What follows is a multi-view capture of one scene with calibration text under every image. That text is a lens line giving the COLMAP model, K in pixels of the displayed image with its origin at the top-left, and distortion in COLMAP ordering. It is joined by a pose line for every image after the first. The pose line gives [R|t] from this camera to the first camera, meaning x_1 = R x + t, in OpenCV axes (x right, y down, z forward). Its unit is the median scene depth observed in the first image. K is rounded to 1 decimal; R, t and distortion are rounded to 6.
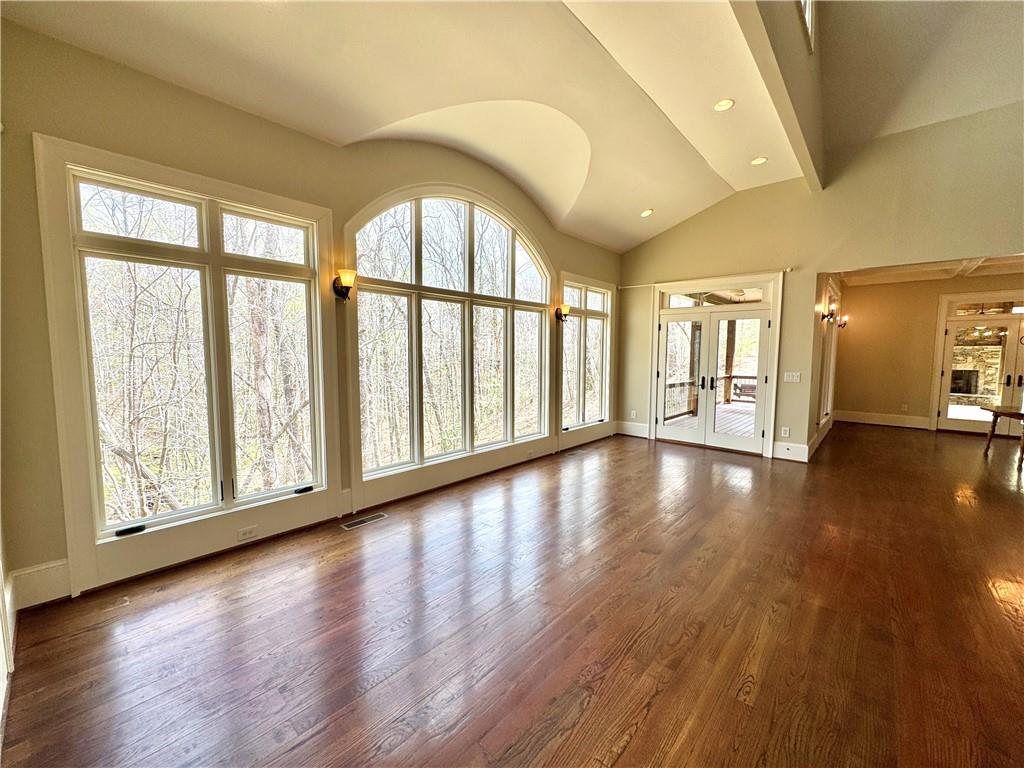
lens RADIAL K [[408.0, 0, 512.6], [0, 408.0, 383.3], [0, 0, 1]] dist [-0.004573, 0.000452]
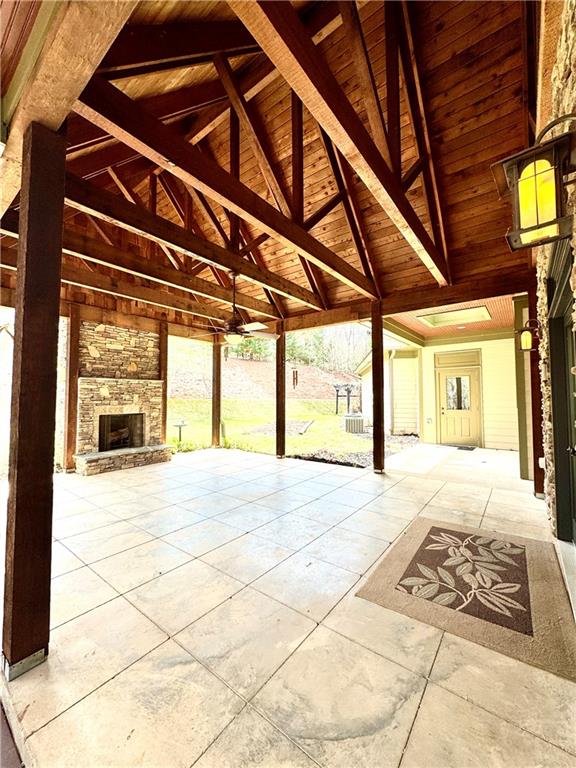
lens RADIAL K [[306.0, 0, 288.6], [0, 306.0, 382.8], [0, 0, 1]] dist [-0.004573, 0.000452]
pose [[-0.077369, 0.043976, 0.996032, 0.577273], [0.087000, 0.995514, -0.037195, -0.043089], [-0.993199, 0.083777, -0.080848, 0.780745]]
